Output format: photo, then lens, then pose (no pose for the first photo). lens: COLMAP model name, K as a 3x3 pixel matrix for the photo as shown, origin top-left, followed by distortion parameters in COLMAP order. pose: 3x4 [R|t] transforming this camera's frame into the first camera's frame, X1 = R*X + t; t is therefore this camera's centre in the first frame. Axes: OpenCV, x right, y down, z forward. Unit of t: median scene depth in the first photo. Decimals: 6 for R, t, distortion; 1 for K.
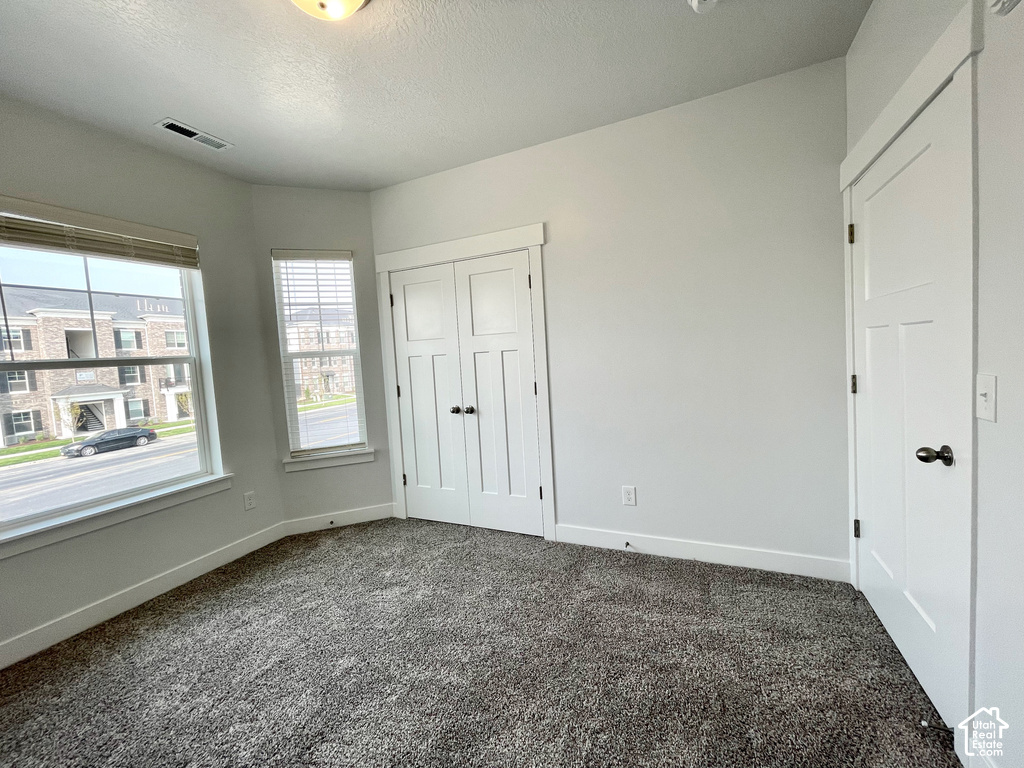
lens RADIAL K [[413.6, 0, 506.0], [0, 413.6, 382.4], [0, 0, 1]] dist [-0.001159, 0.000346]
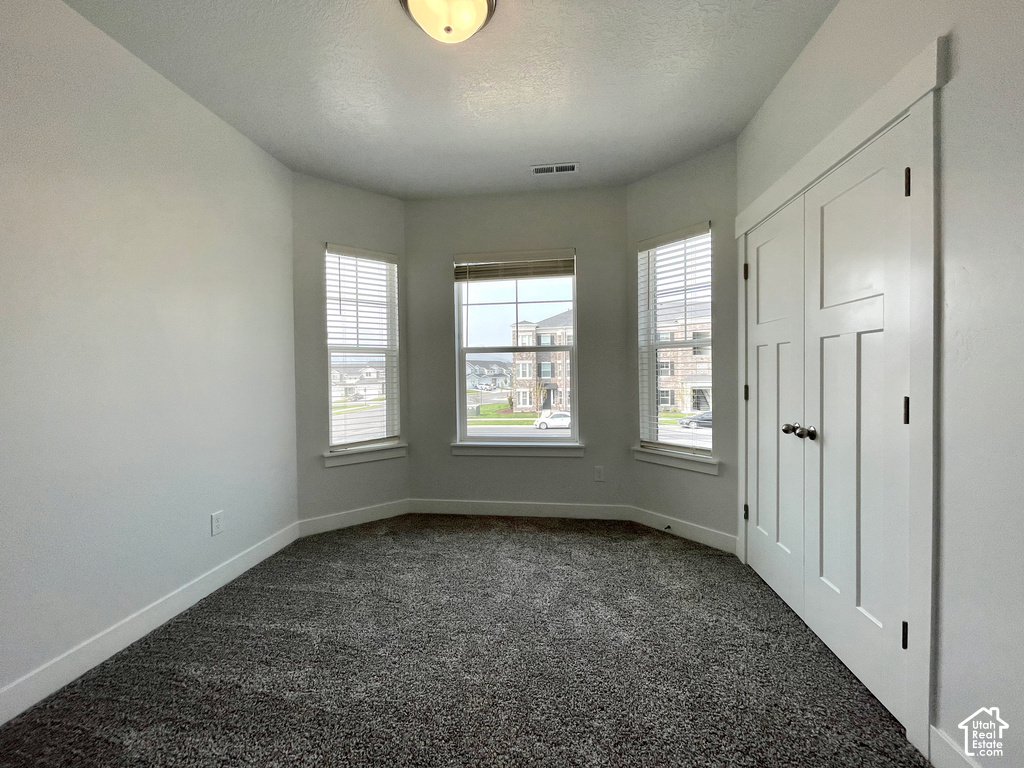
lens RADIAL K [[413.6, 0, 506.8], [0, 413.6, 376.5], [0, 0, 1]] dist [-0.001159, 0.000346]
pose [[0.299516, 0.064076, -0.951937, 0.336716], [-0.071674, 0.996434, 0.044519, -0.009650], [0.951395, 0.054895, 0.303040, 0.376284]]
